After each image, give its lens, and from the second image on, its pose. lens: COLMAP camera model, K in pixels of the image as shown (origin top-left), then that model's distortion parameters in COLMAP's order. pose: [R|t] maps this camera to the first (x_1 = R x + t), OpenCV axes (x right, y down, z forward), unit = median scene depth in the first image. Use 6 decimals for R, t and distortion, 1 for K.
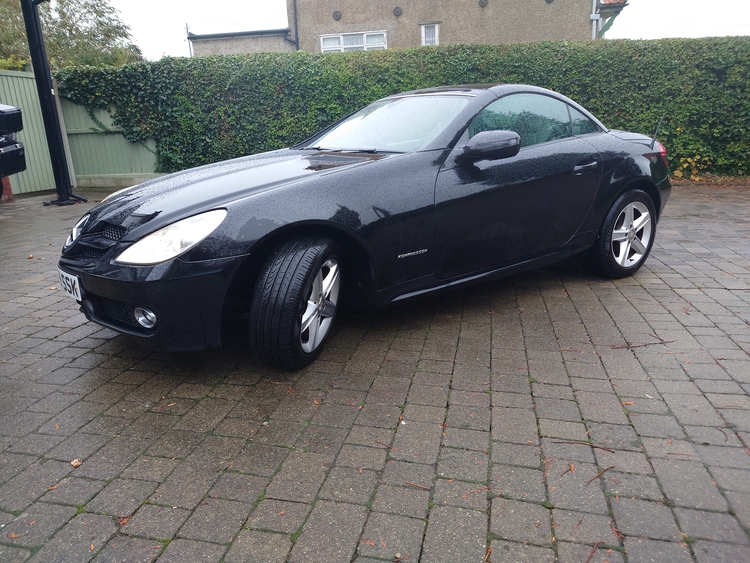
lens RADIAL K [[529.1, 0, 373.7], [0, 529.1, 281.8], [0, 0, 1]] dist [0.082927, -0.084537]
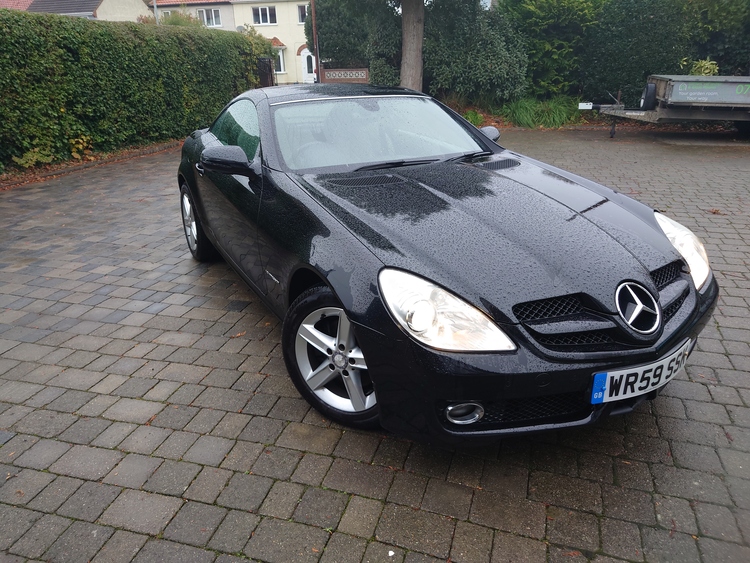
lens RADIAL K [[532.7, 0, 376.2], [0, 532.7, 280.4], [0, 0, 1]] dist [0.076368, -0.086469]
pose [[0.076858, -0.342545, 0.936352, -0.379155], [0.288515, 0.906593, 0.307976, -0.138020], [-0.954386, 0.246481, 0.168508, 0.363996]]
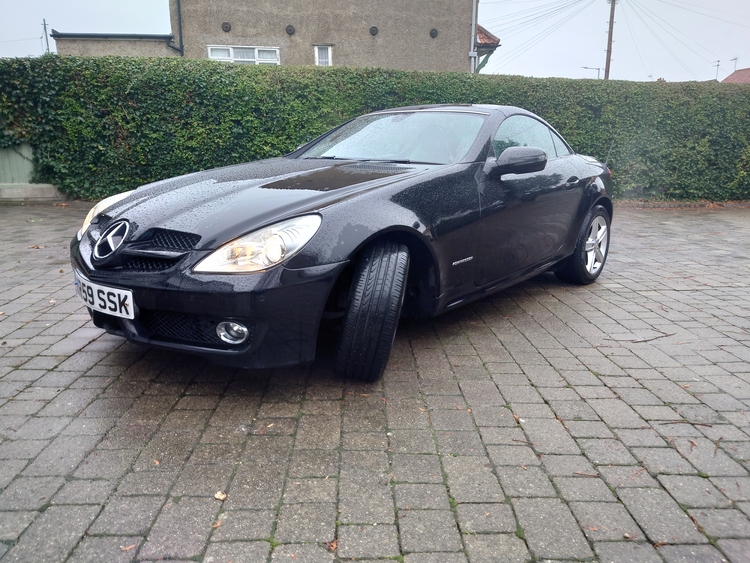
lens RADIAL K [[533.5, 0, 384.1], [0, 533.5, 280.3], [0, 0, 1]] dist [0.089044, -0.100884]
pose [[0.963145, -0.022971, 0.268002, -0.110359], [0.034007, 0.998751, -0.036610, 0.005417], [-0.266826, 0.044374, 0.962723, 0.012828]]
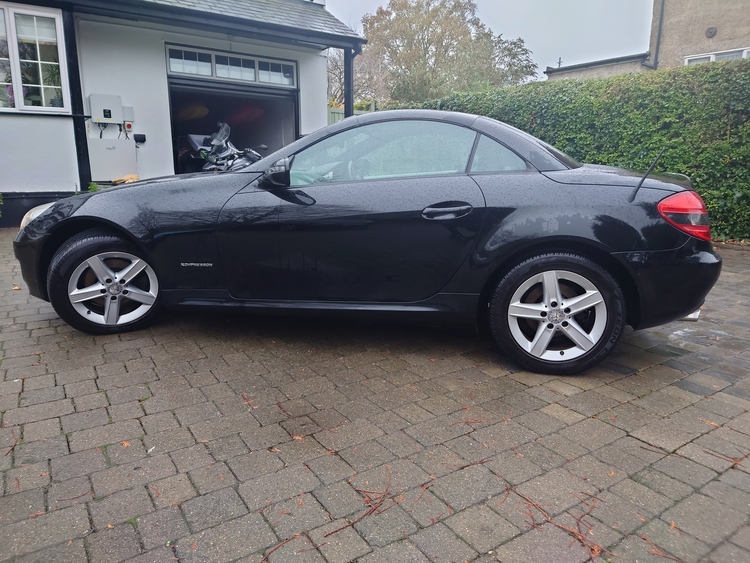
lens RADIAL K [[532.7, 0, 376.2], [0, 532.7, 280.4], [0, 0, 1]] dist [0.076368, -0.086469]
pose [[0.711600, 0.189384, -0.676580, 0.336350], [-0.228989, 0.972920, 0.031492, -0.043679], [0.664221, 0.132520, 0.735696, 0.139474]]
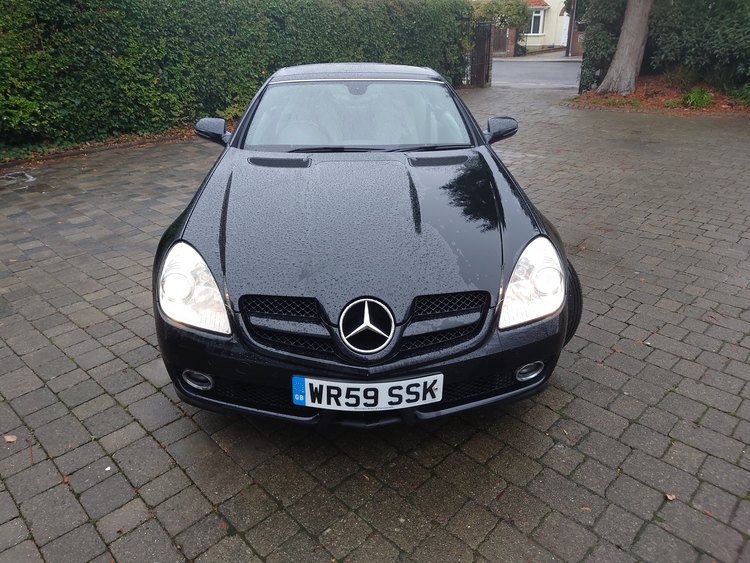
lens RADIAL K [[529.1, 0, 373.7], [0, 529.1, 281.8], [0, 0, 1]] dist [0.082927, -0.084537]
pose [[0.524244, -0.338213, 0.781524, -0.327391], [0.226682, 0.940059, 0.254763, -0.099589], [-0.820843, 0.043599, 0.569487, 0.179789]]
